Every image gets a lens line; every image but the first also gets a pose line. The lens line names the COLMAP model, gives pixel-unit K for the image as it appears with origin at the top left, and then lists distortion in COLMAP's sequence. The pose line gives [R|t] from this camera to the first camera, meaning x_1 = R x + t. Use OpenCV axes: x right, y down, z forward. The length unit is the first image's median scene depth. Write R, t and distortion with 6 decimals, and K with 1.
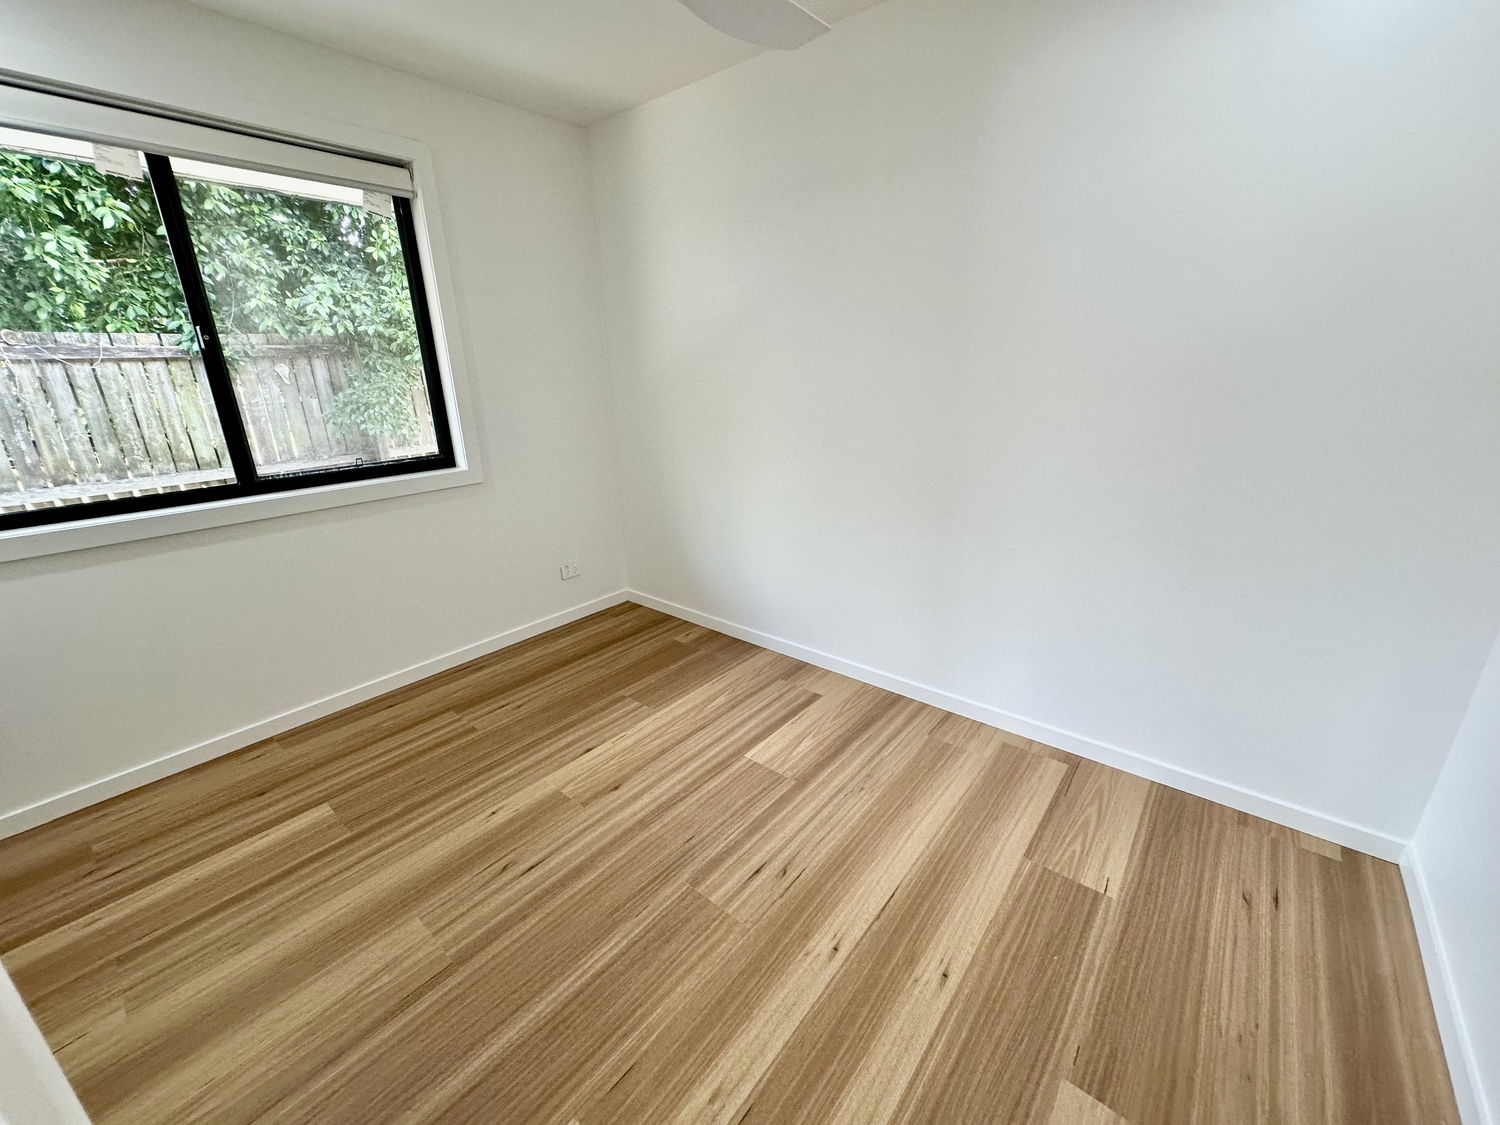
lens RADIAL K [[610.5, 0, 752.8], [0, 610.5, 560.3], [0, 0, 1]] dist [-0.004261, 0.000530]
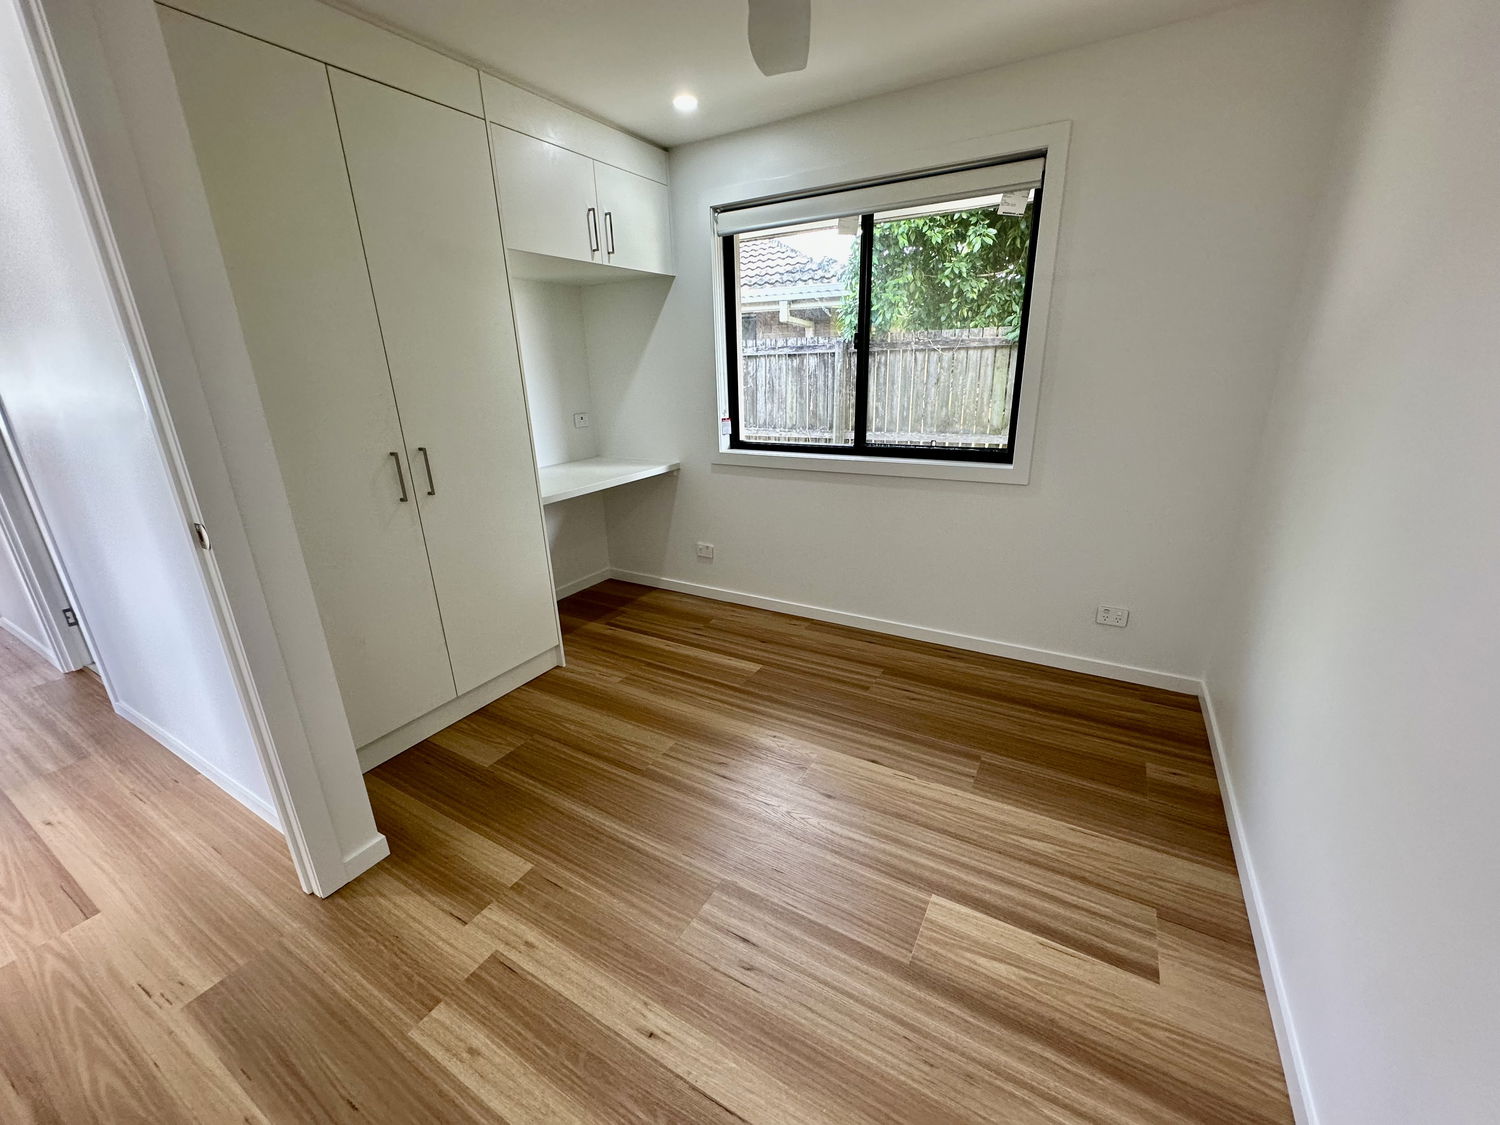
lens RADIAL K [[610.5, 0, 752.8], [0, 610.5, 560.3], [0, 0, 1]] dist [-0.004261, 0.000530]
pose [[0.150707, 0.322891, -0.934360, 0.490860], [-0.281244, 0.920103, 0.272601, -0.190401], [0.947728, 0.221701, 0.229478, 0.491974]]
